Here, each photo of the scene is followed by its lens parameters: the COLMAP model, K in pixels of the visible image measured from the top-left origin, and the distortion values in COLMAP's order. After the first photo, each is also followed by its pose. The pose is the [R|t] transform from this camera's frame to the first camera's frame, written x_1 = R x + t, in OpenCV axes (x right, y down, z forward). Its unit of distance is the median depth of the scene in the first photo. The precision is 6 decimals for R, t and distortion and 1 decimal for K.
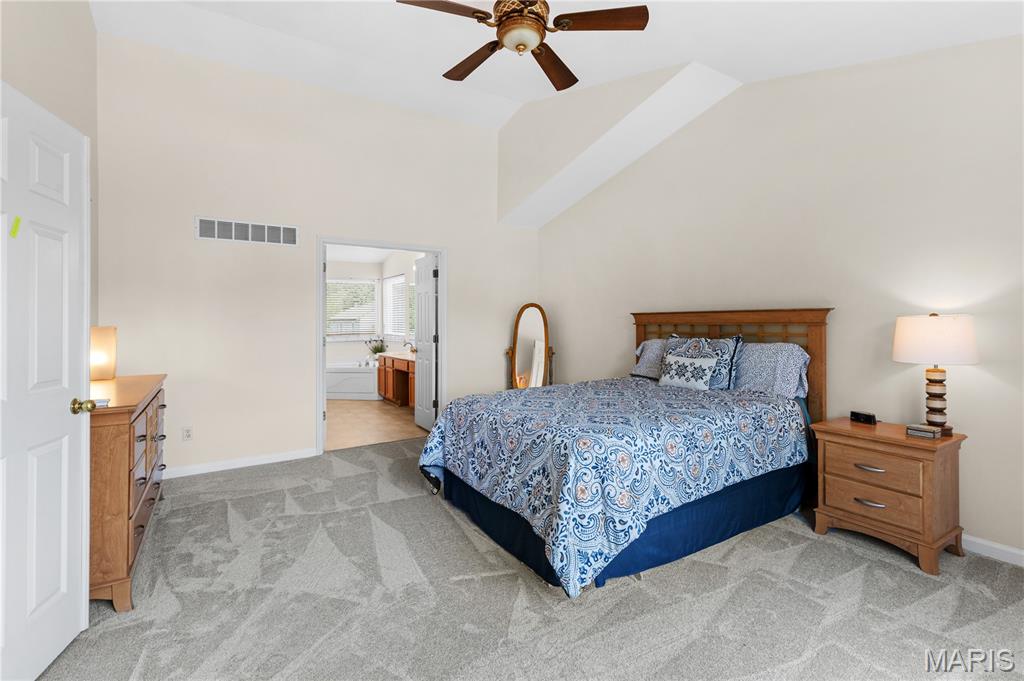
lens RADIAL K [[471.7, 0, 511.4], [0, 471.7, 327.1], [0, 0, 1]] dist [-0.000296, 0.000123]
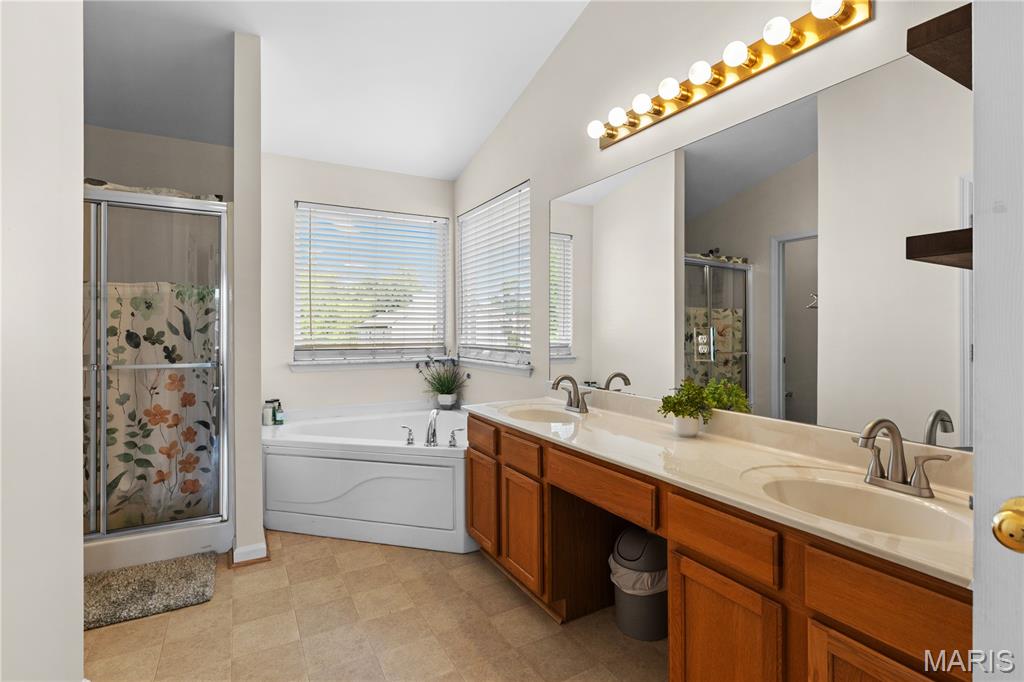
lens RADIAL K [[502.6, 0, 512.0], [0, 502.6, 341.0], [0, 0, 1]] dist [-0.000020, -0.000037]
pose [[0.997358, 0.001613, -0.072621, -0.222166], [-0.000627, 0.999907, 0.013593, 0.004918], [0.072636, -0.013512, 0.997267, 0.646669]]
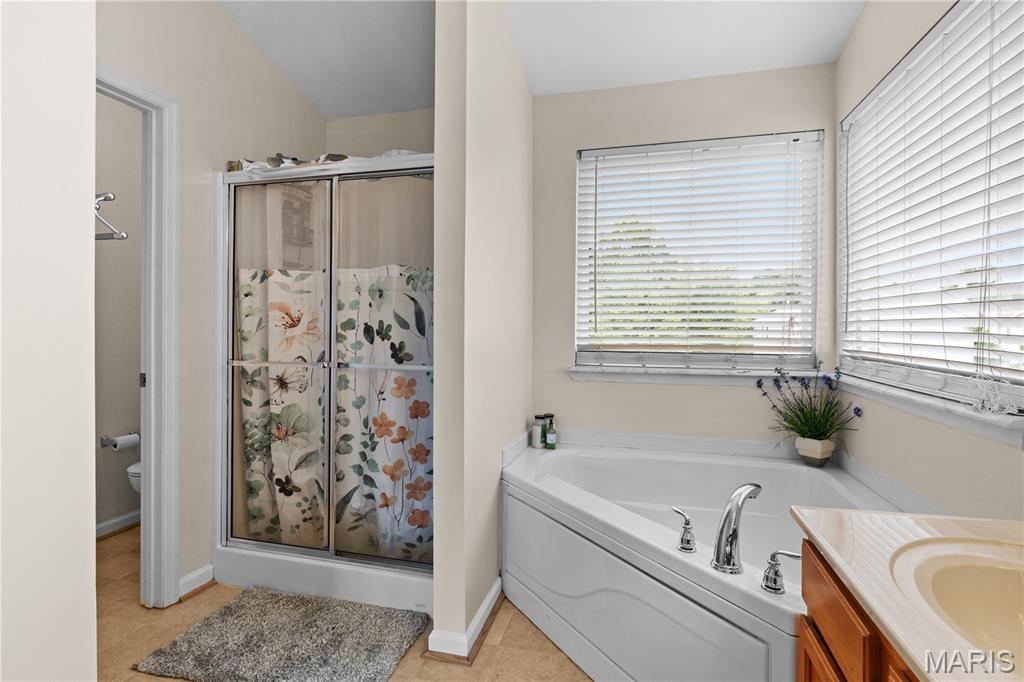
lens RADIAL K [[500.8, 0, 511.6], [0, 500.8, 332.9], [0, 0, 1]] dist [-0.002734, -0.000339]
pose [[0.676254, 0.013040, -0.736553, -0.231570], [-0.010804, 0.999911, 0.007783, 0.004911], [0.736589, 0.002694, 0.676335, 0.831882]]
